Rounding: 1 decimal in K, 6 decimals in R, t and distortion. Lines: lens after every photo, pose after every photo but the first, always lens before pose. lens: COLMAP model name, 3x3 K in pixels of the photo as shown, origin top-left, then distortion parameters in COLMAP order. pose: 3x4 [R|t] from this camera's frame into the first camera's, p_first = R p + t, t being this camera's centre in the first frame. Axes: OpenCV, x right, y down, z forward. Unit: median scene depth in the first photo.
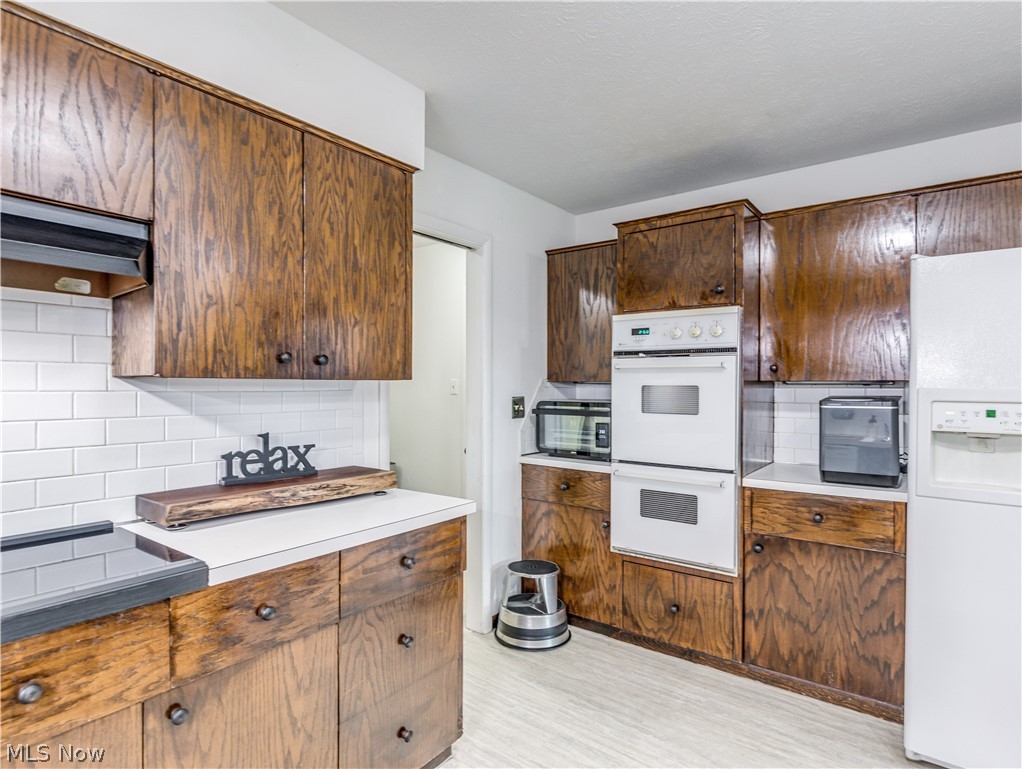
lens RADIAL K [[549.6, 0, 512.1], [0, 549.6, 388.7], [0, 0, 1]] dist [0.003907, 0.000146]
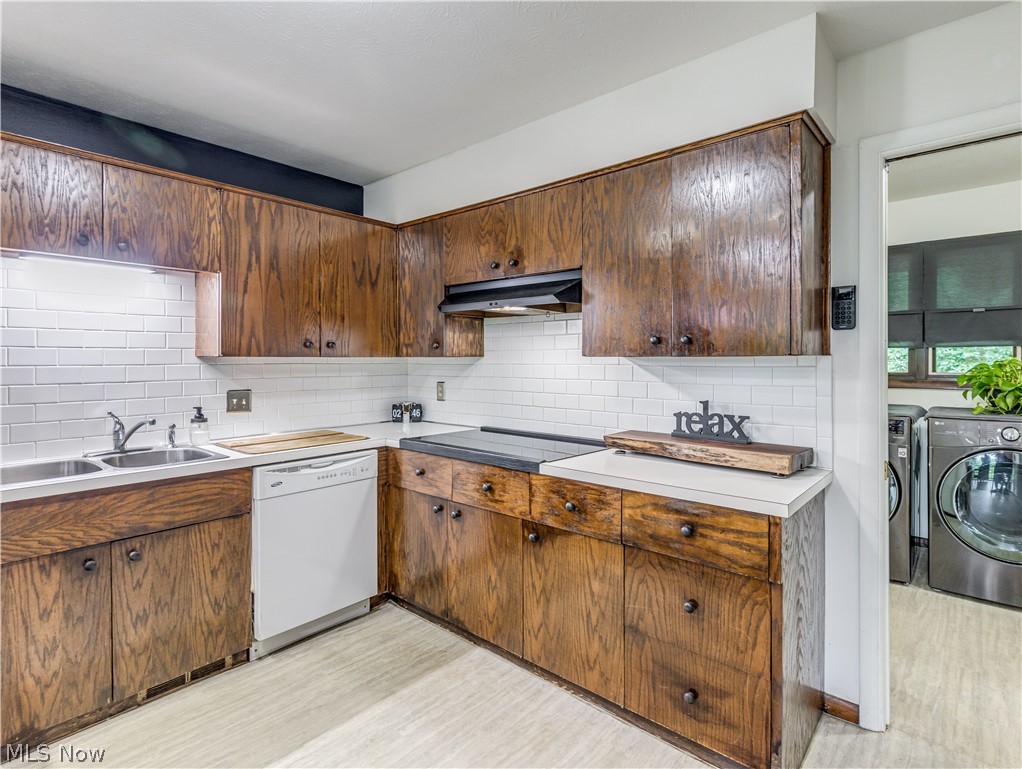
lens RADIAL K [[520.9, 0, 527.7], [0, 520.9, 362.9], [0, 0, 1]] dist [0.006549, -0.000125]
pose [[-0.045919, 0.002215, -0.998943, 0.773292], [-0.007726, 0.999967, 0.002572, -0.003064], [0.998915, 0.007836, -0.045900, 0.701073]]
